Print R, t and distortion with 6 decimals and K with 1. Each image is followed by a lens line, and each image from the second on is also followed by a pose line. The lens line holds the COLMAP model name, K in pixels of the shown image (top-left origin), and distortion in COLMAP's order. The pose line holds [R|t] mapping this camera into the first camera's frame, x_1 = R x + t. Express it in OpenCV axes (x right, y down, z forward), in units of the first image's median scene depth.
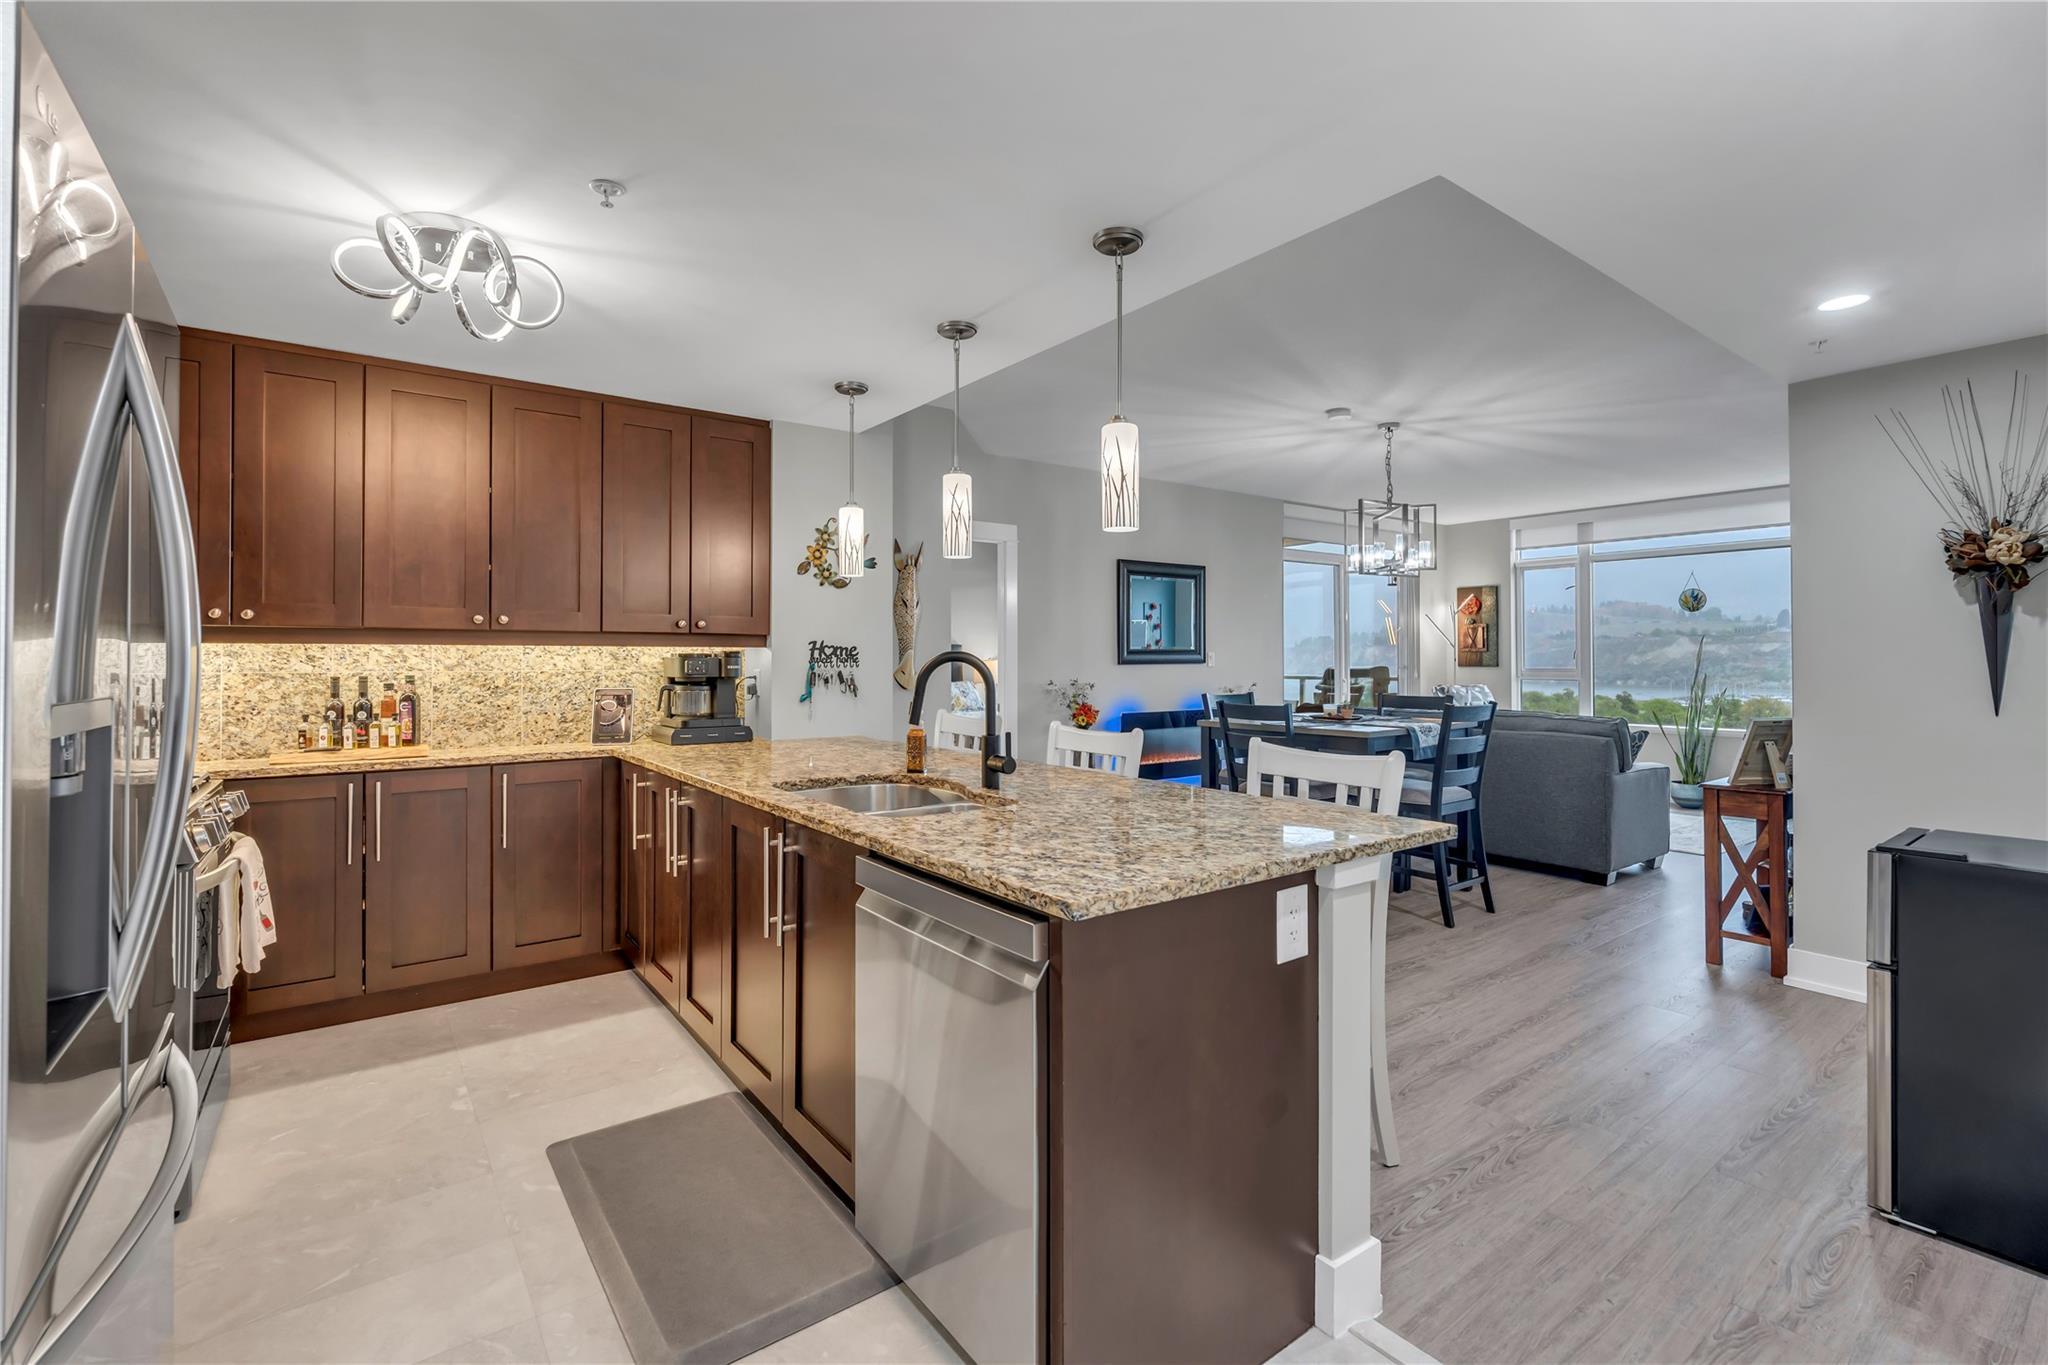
lens RADIAL K [[901.0, 0, 1022.8], [0, 901.0, 653.1], [0, 0, 1]] dist [-0.004205, 0.000968]
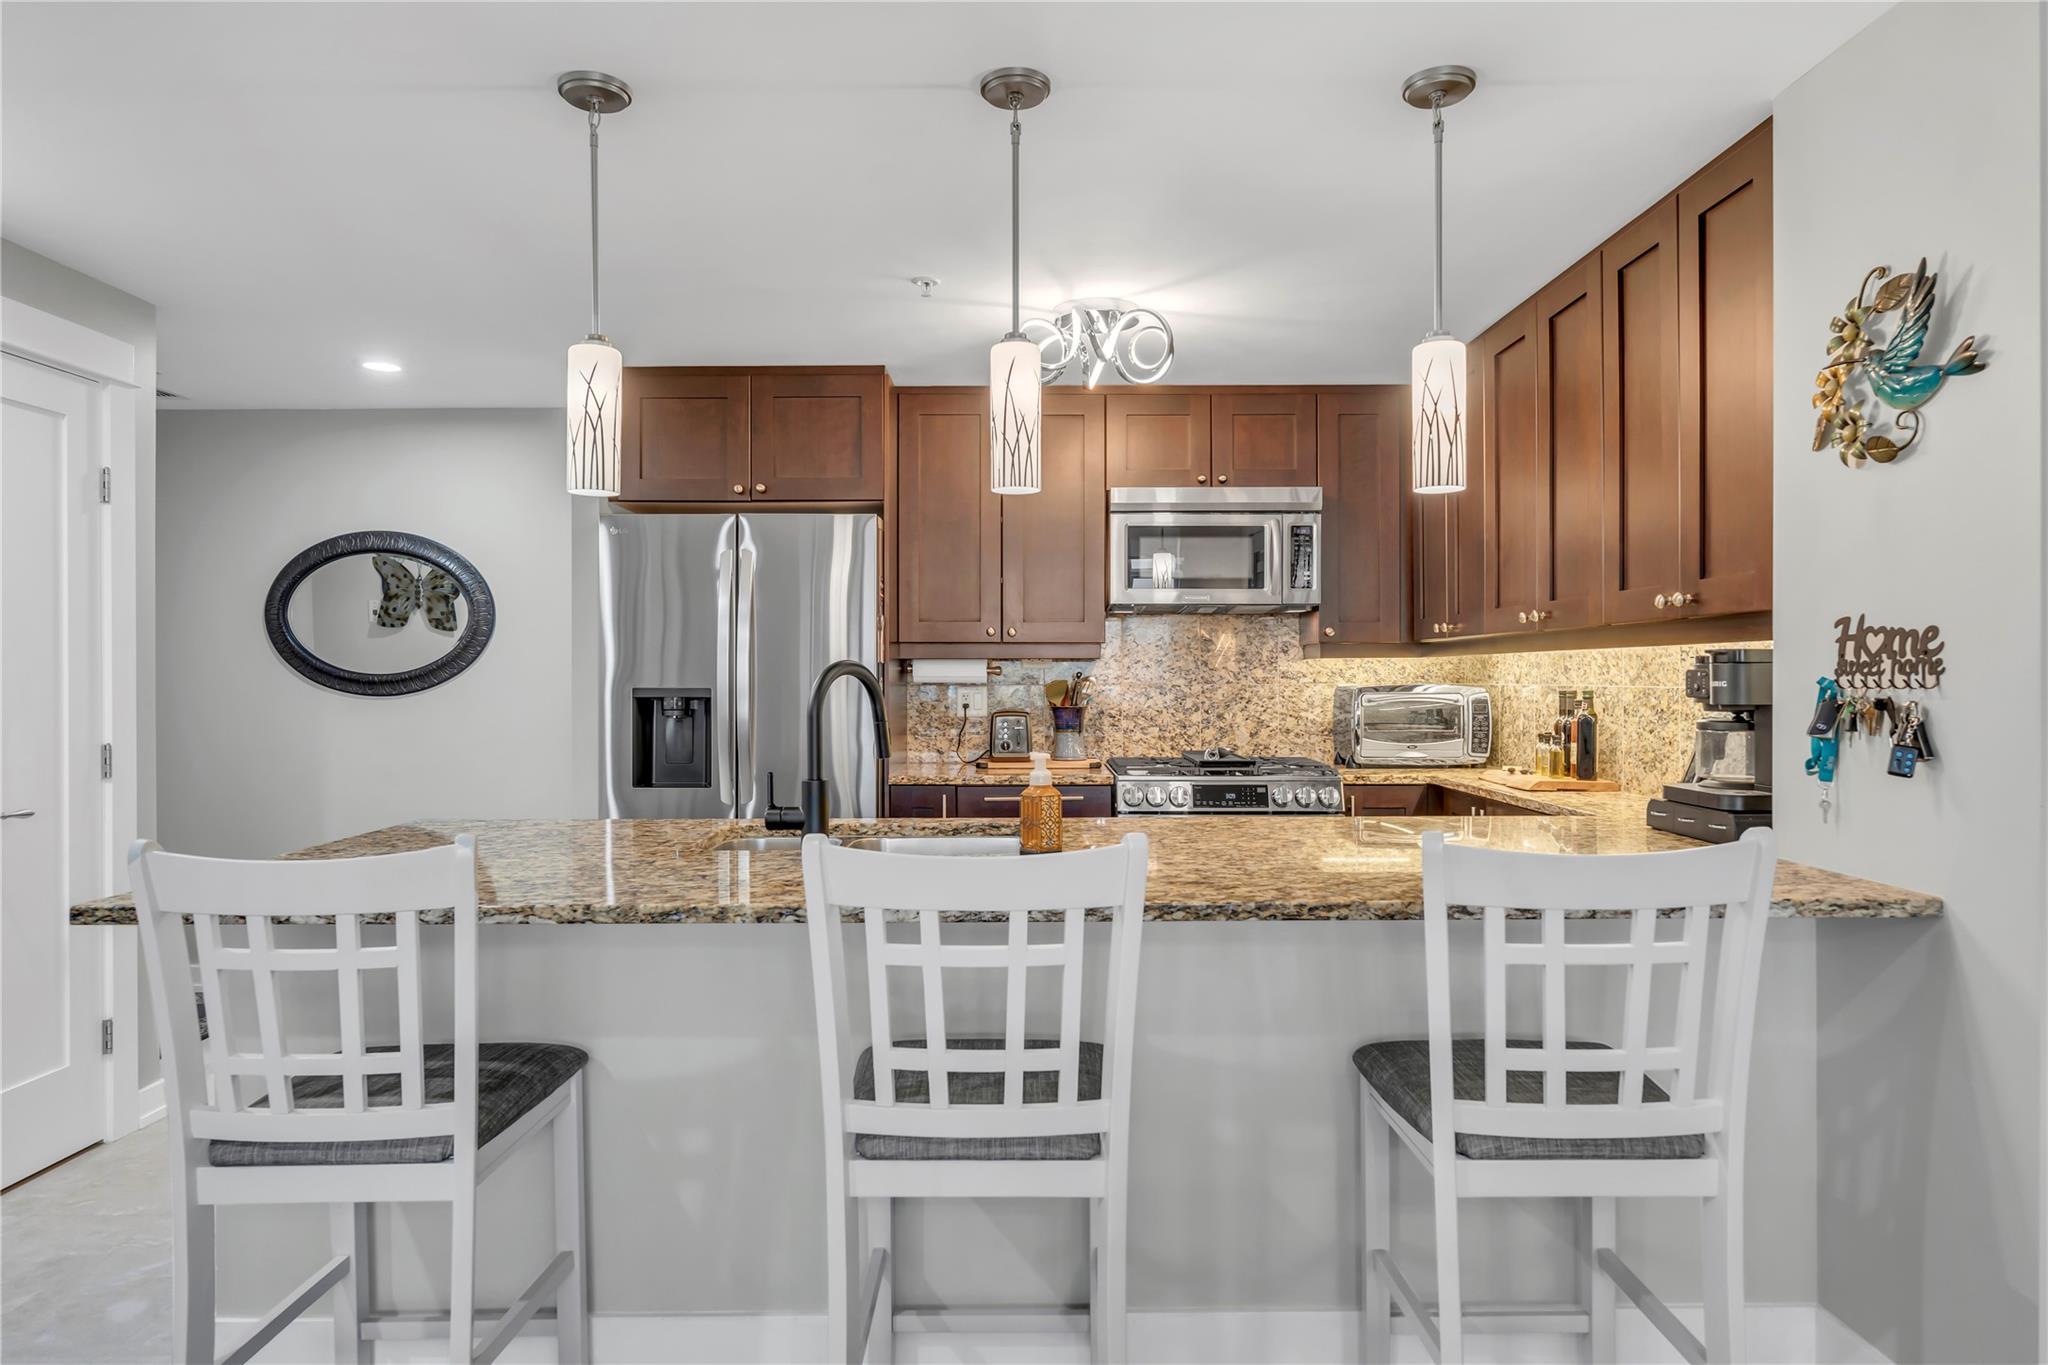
lens RADIAL K [[1208.7, 0, 1019.3], [0, 1208.7, 674.8], [0, 0, 1]] dist [0.004094, 0.000426]
pose [[-0.599744, 0.002518, -0.800188, 0.426769], [0.012534, 0.999902, -0.006249, 0.010650], [0.800094, -0.013777, -0.599716, 1.145291]]
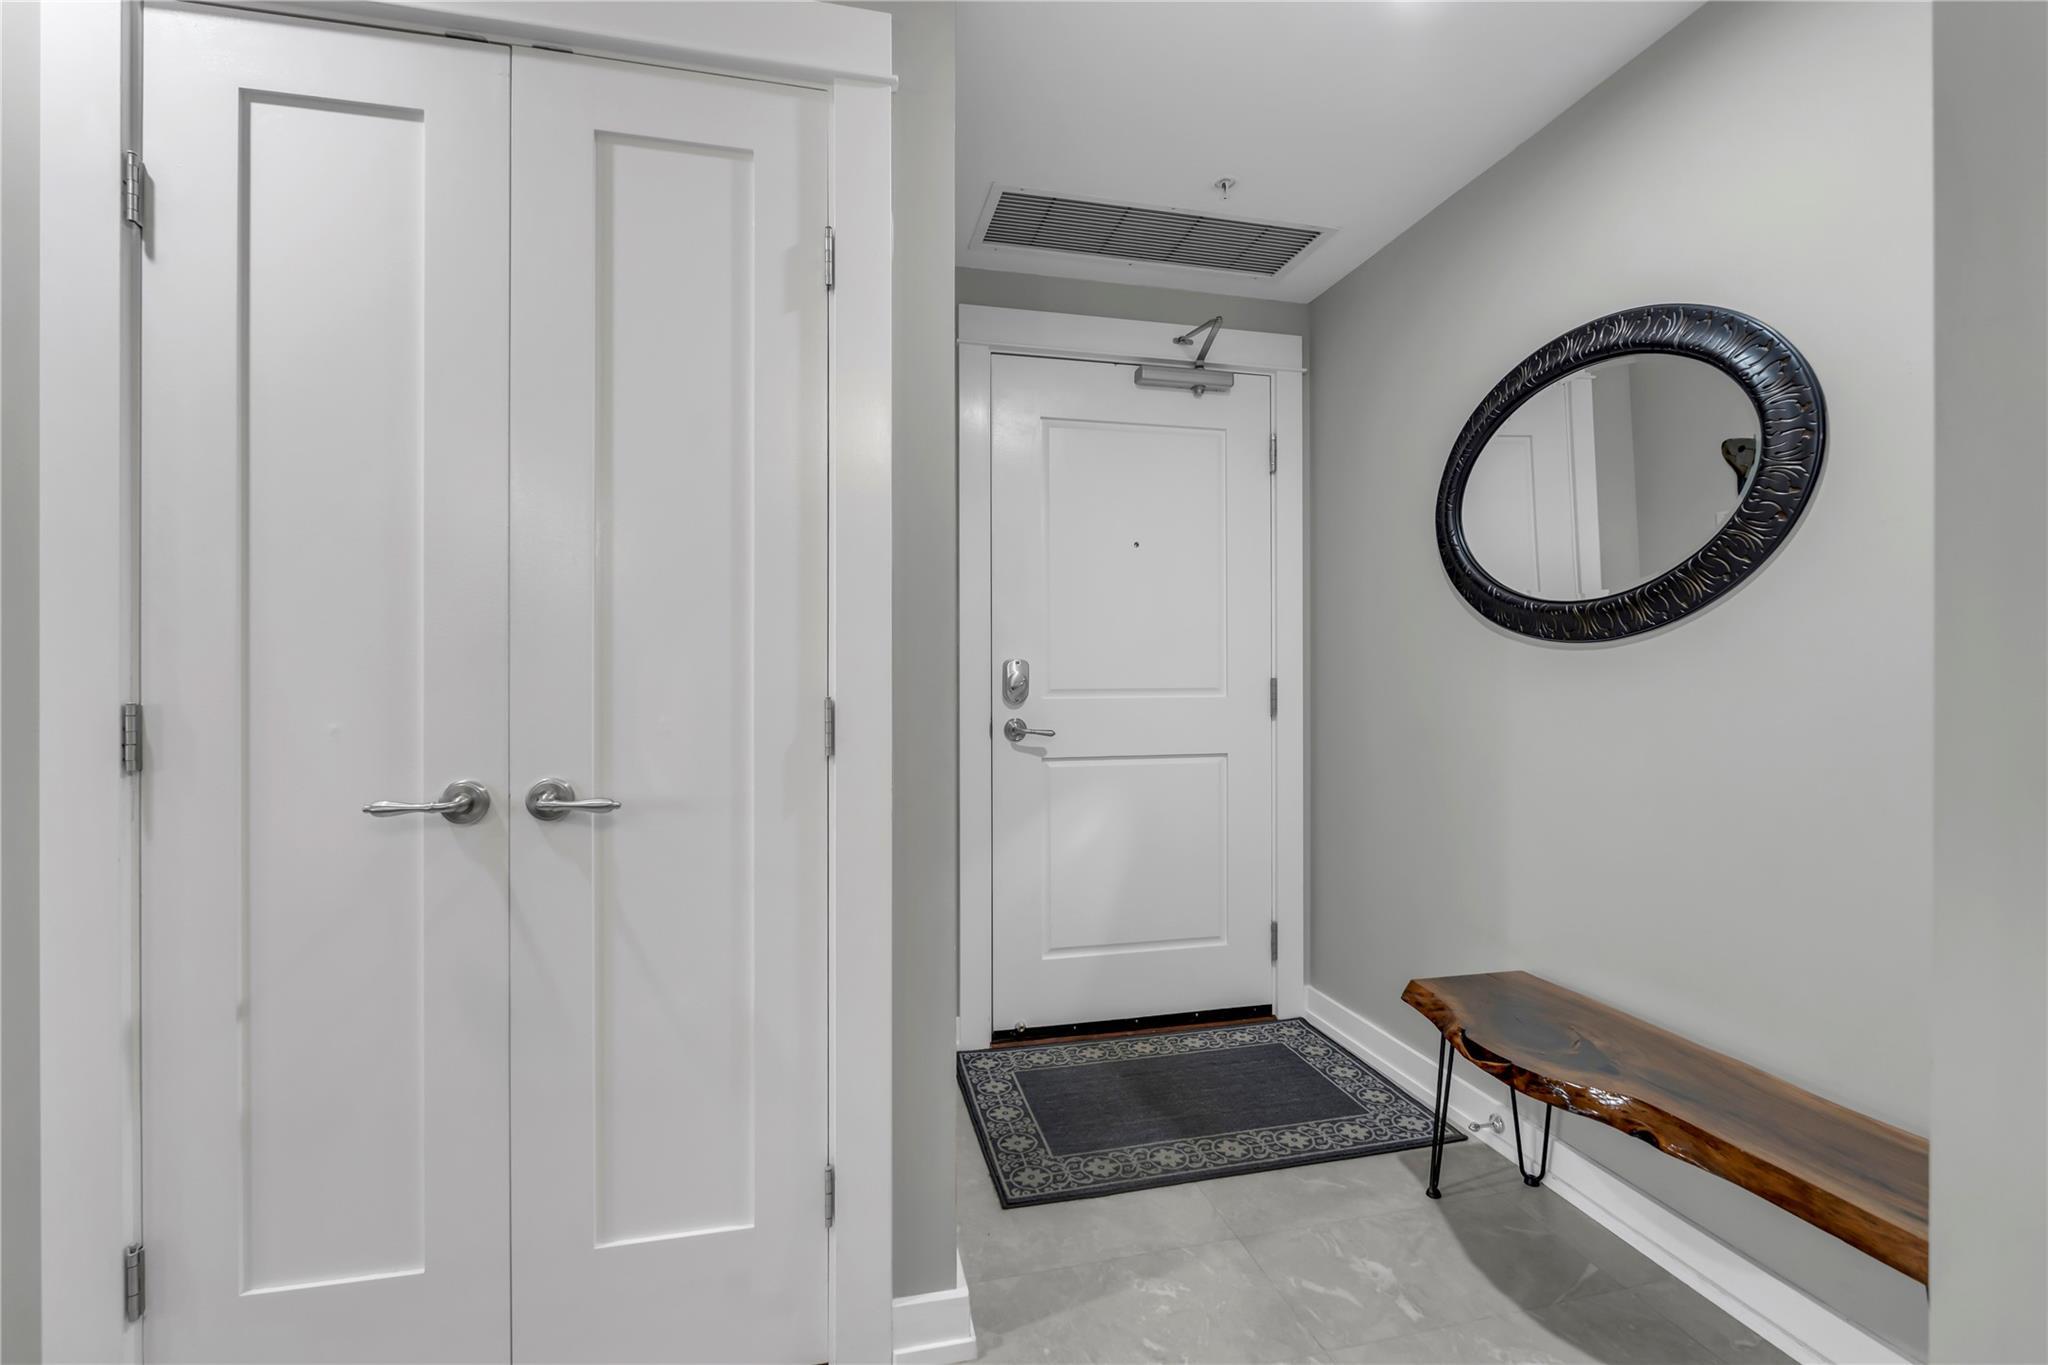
lens RADIAL K [[901.0, 0, 1033.6], [0, 901.0, 673.7], [0, 0, 1]] dist [-0.004205, 0.000968]
pose [[-0.921588, 0.006369, 0.388118, -0.119656], [0.000261, 0.999875, -0.015790, 0.042777], [-0.388170, -0.014450, -0.921475, 0.390994]]
